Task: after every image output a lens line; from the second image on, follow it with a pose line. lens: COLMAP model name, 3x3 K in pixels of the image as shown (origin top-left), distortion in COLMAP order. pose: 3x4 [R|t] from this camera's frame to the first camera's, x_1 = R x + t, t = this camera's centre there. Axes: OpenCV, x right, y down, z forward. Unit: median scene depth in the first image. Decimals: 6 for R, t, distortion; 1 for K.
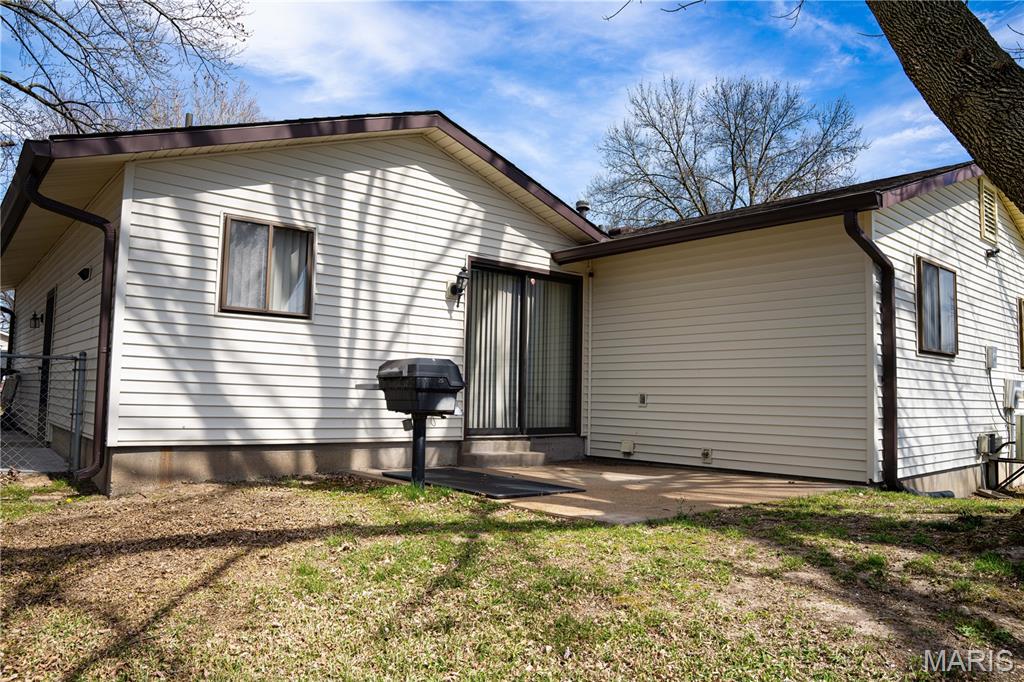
lens RADIAL K [[710.9, 0, 504.8], [0, 710.9, 346.5], [0, 0, 1]] dist [-0.091149, 0.044224]
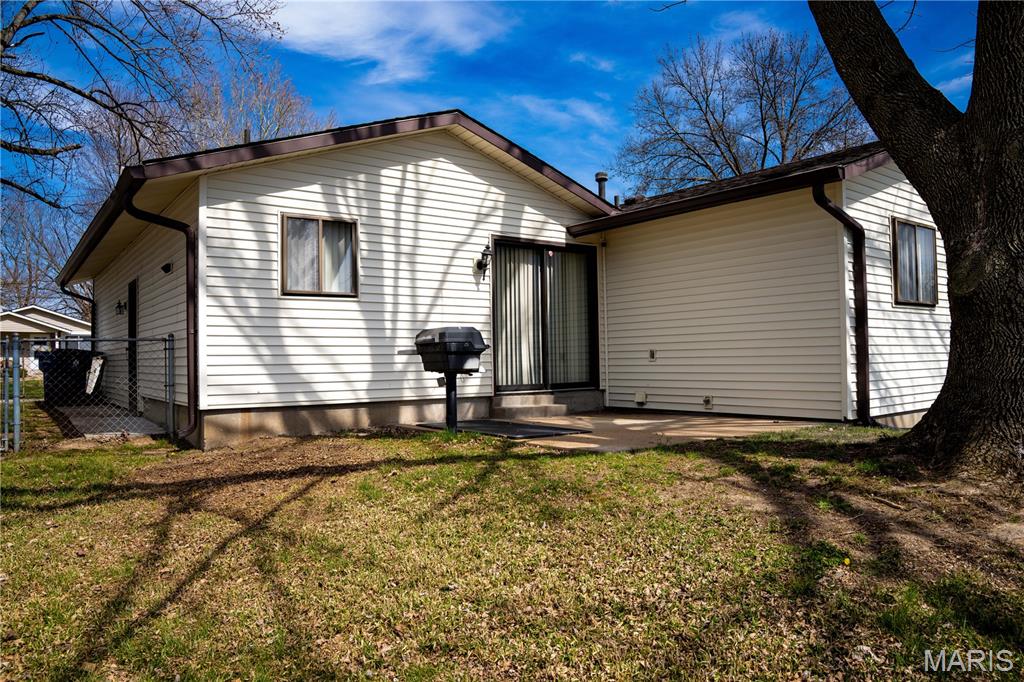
lens RADIAL K [[710.9, 0, 505.6], [0, 710.9, 348.2], [0, 0, 1]] dist [-0.091149, 0.044224]
pose [[0.997264, -0.039058, -0.062765, 0.040644], [0.042398, 0.997704, 0.052803, -0.005956], [0.060559, -0.055320, 0.996630, -0.163996]]
